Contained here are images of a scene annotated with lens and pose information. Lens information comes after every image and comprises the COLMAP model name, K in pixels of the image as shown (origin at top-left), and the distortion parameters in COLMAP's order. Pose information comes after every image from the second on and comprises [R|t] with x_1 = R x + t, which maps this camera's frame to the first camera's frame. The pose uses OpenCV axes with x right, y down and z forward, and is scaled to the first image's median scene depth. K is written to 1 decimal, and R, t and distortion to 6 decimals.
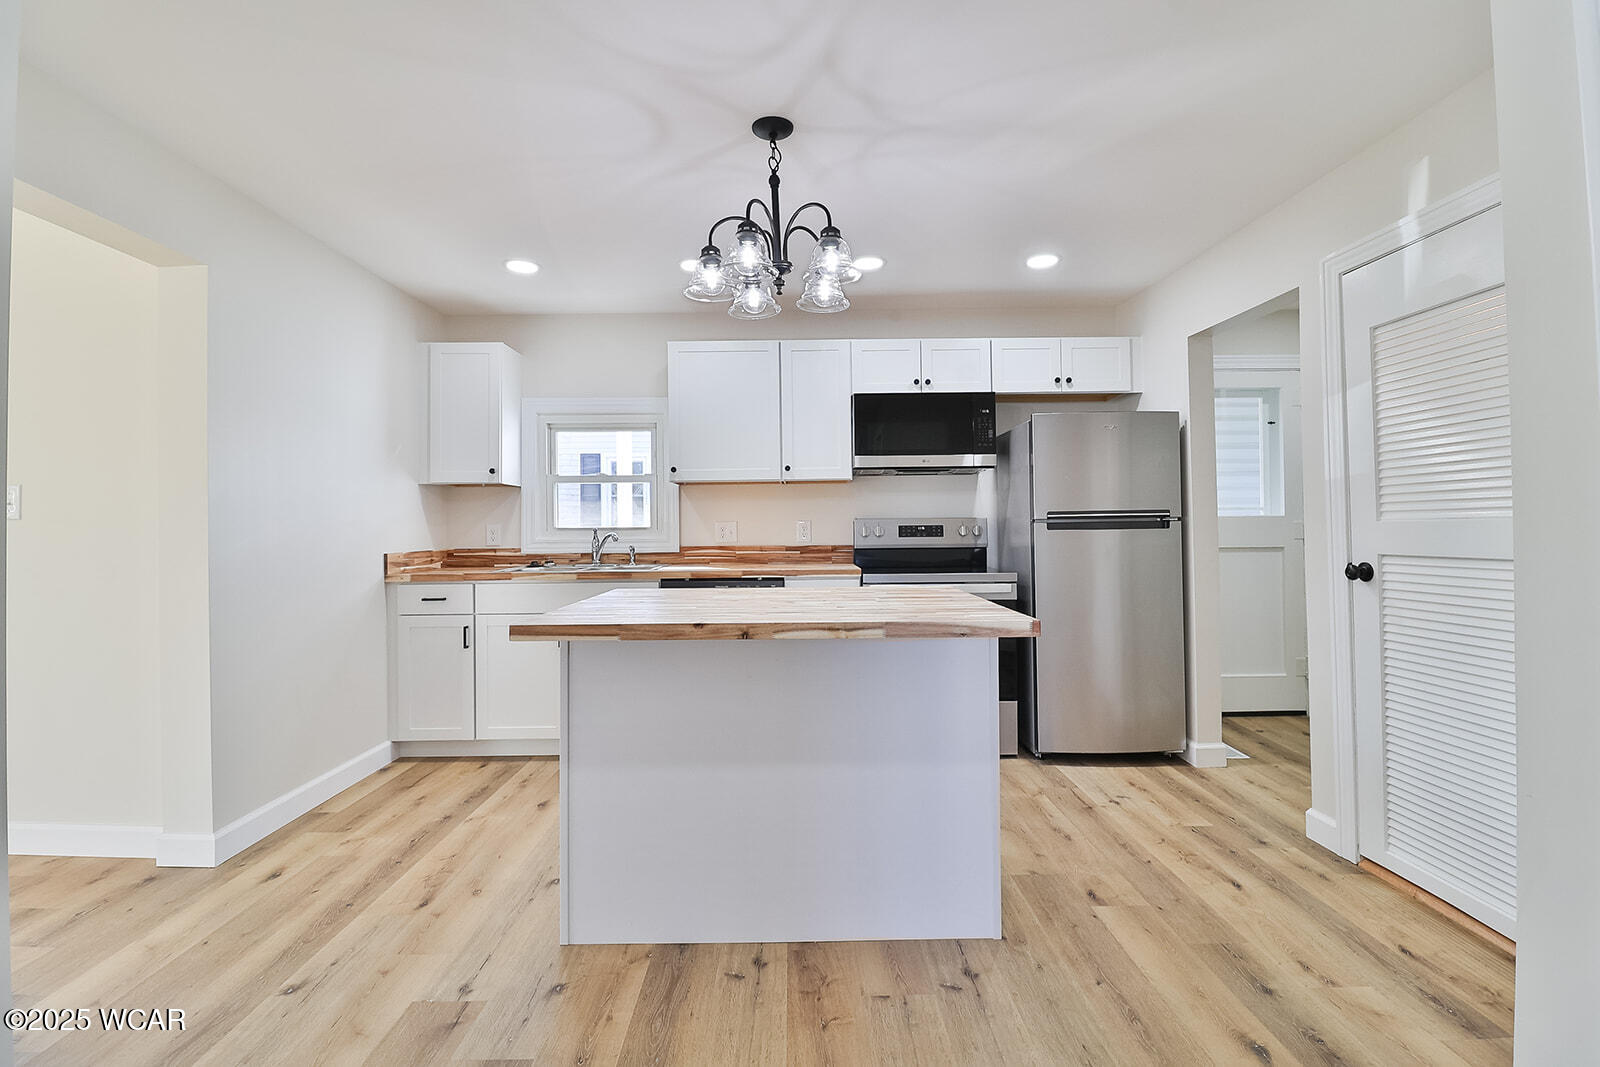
lens RADIAL K [[739.3, 0, 808.2], [0, 739.3, 515.9], [0, 0, 1]] dist [0.002127, -0.014478]
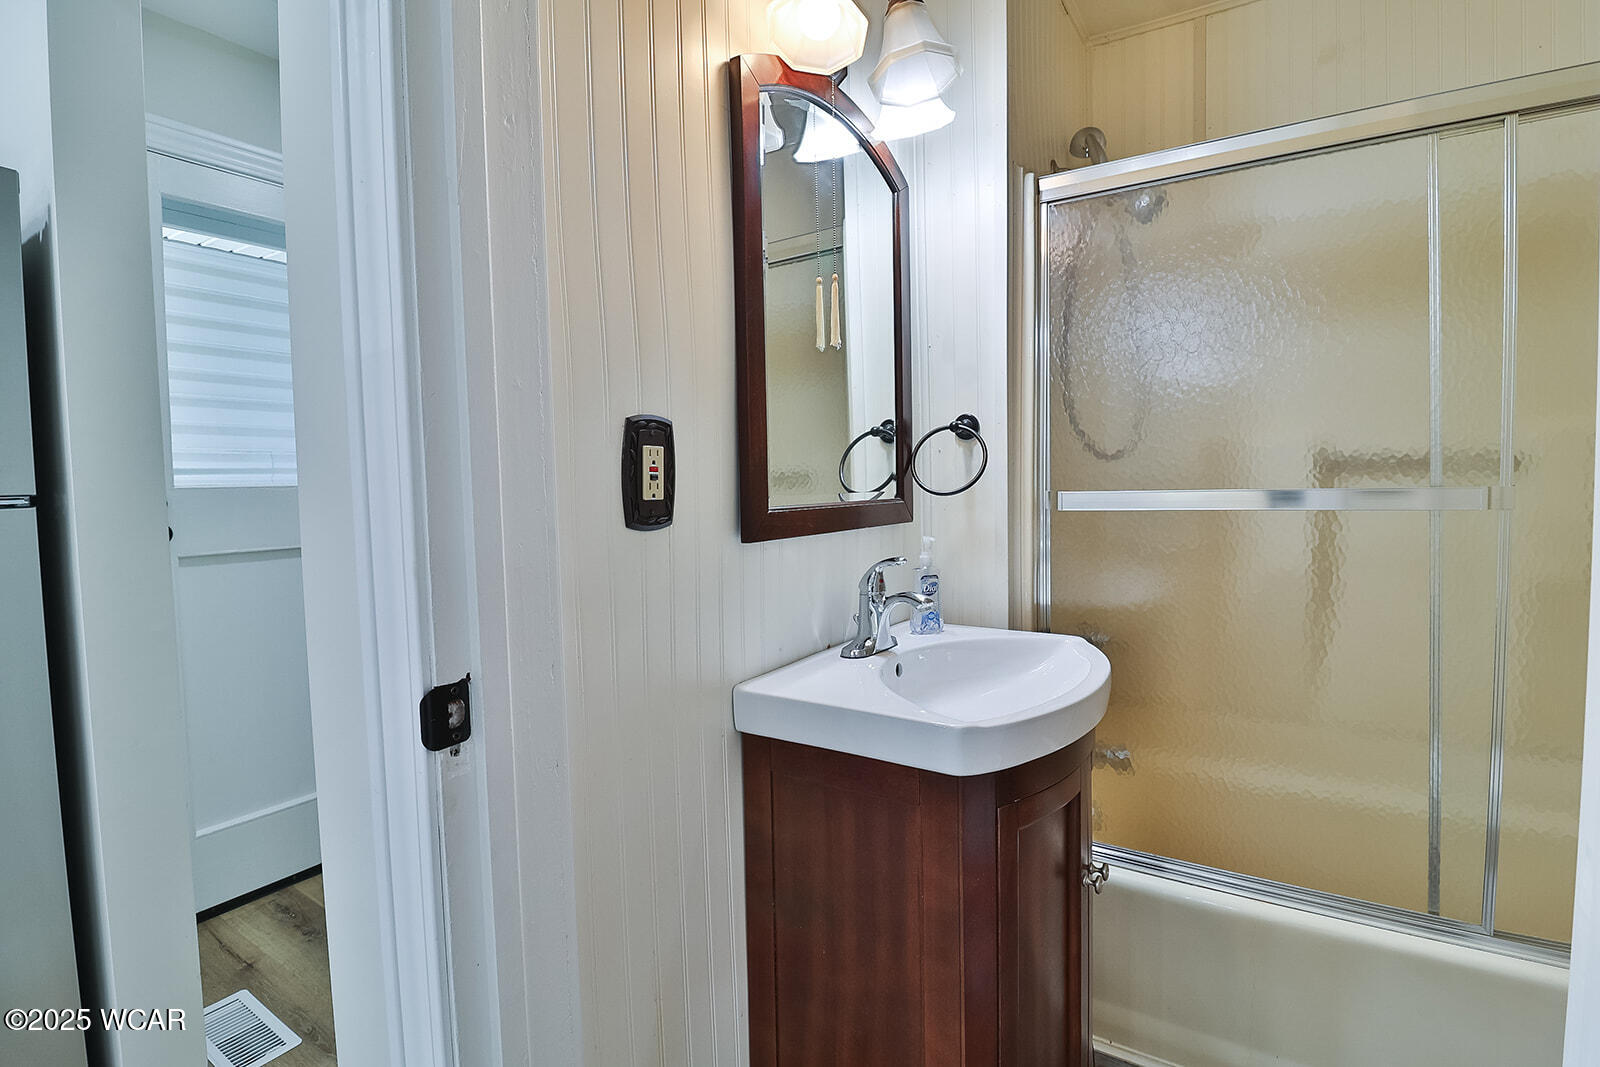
lens RADIAL K [[739.3, 0, 808.2], [0, 739.3, 515.9], [0, 0, 1]] dist [0.002127, -0.014478]
pose [[0.351900, -0.047910, 0.934811, 0.314002], [0.000675, 0.998702, 0.050930, -0.005483], [-0.936037, -0.017292, 0.351475, 0.550258]]
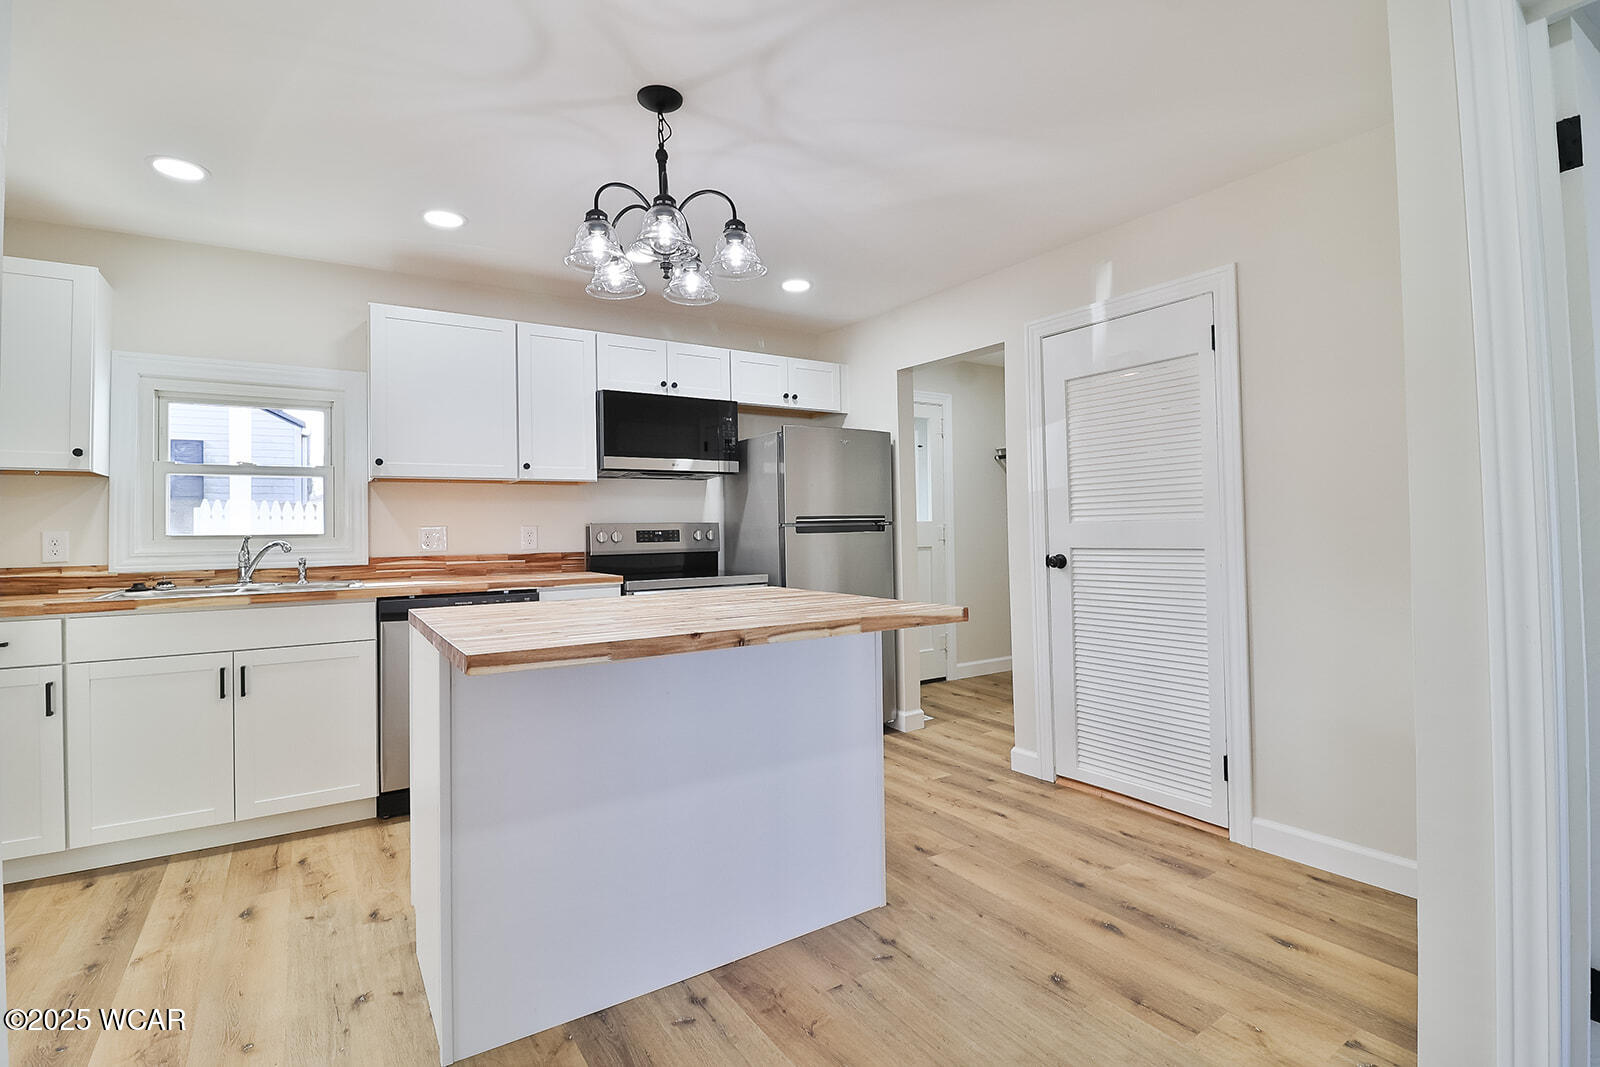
lens RADIAL K [[739.3, 0, 808.2], [0, 739.3, 515.9], [0, 0, 1]] dist [0.002127, -0.014478]
pose [[0.842146, 0.006486, 0.539211, -0.239745], [-0.000191, 0.999931, -0.011729, 0.006136], [-0.539250, 0.009775, 0.842089, 0.076505]]
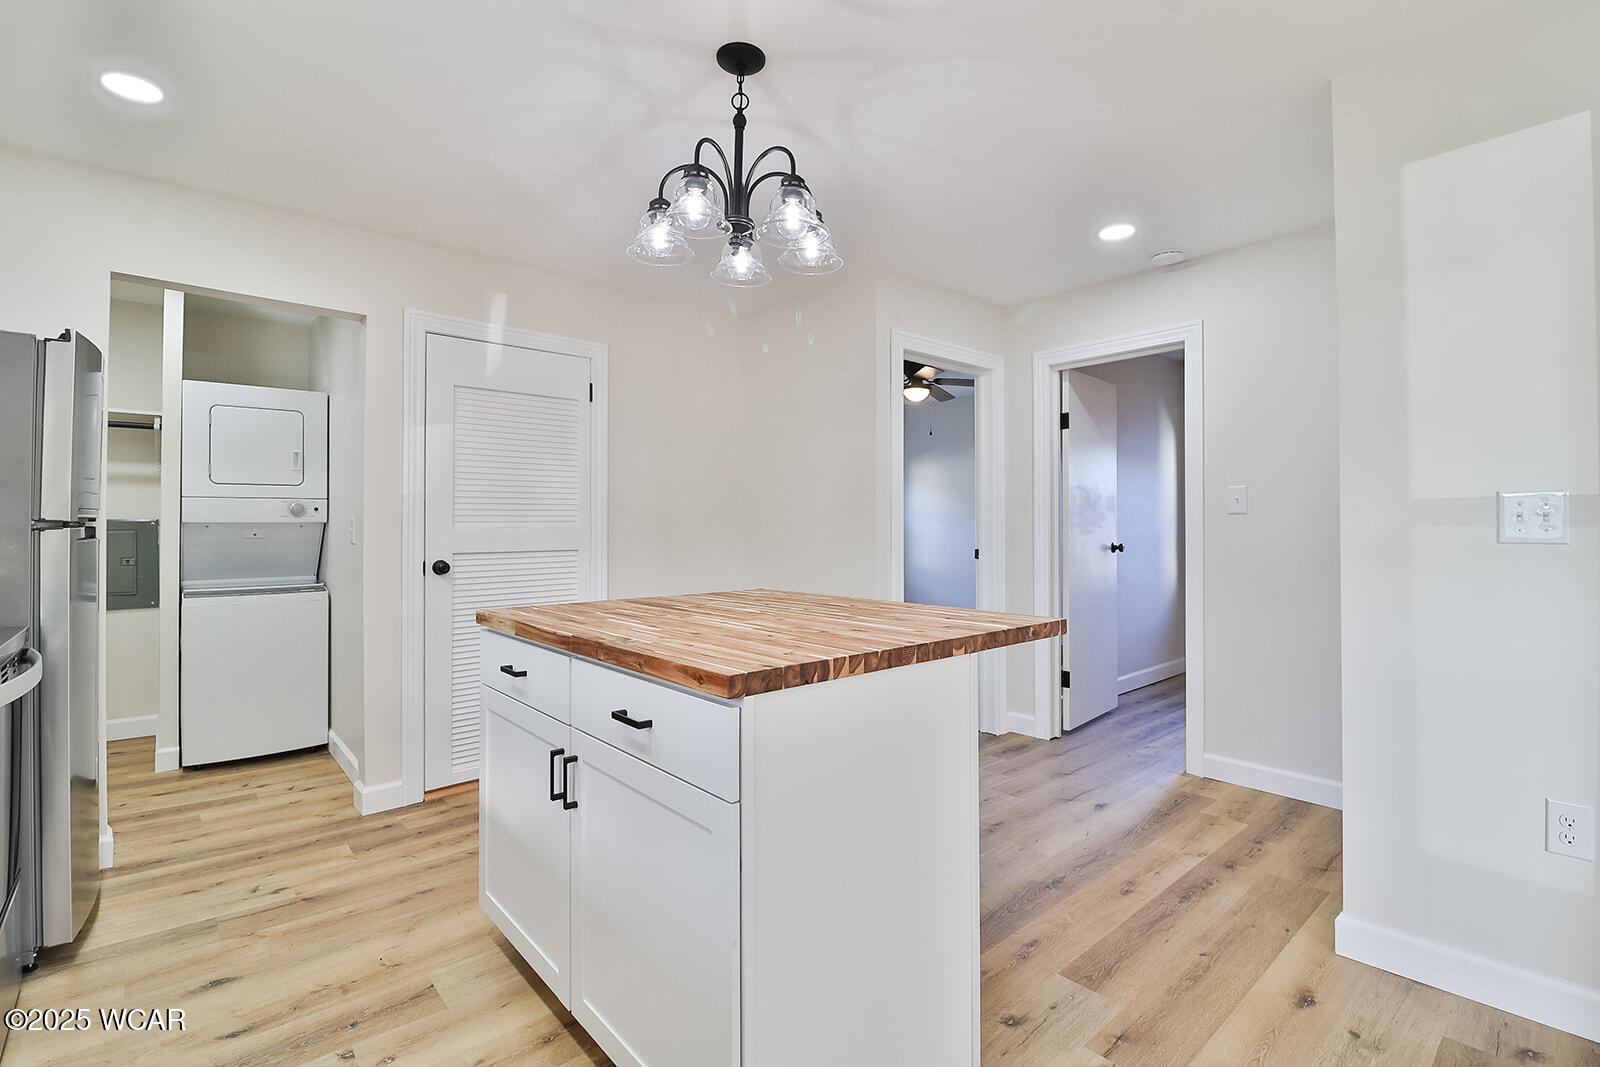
lens RADIAL K [[739.3, 0, 808.2], [0, 739.3, 515.9], [0, 0, 1]] dist [0.002127, -0.014478]
pose [[-0.646429, 0.020352, 0.762703, -0.452144], [-0.002641, 0.999578, -0.028911, 0.013972], [-0.762969, -0.020704, -0.646103, 0.912038]]
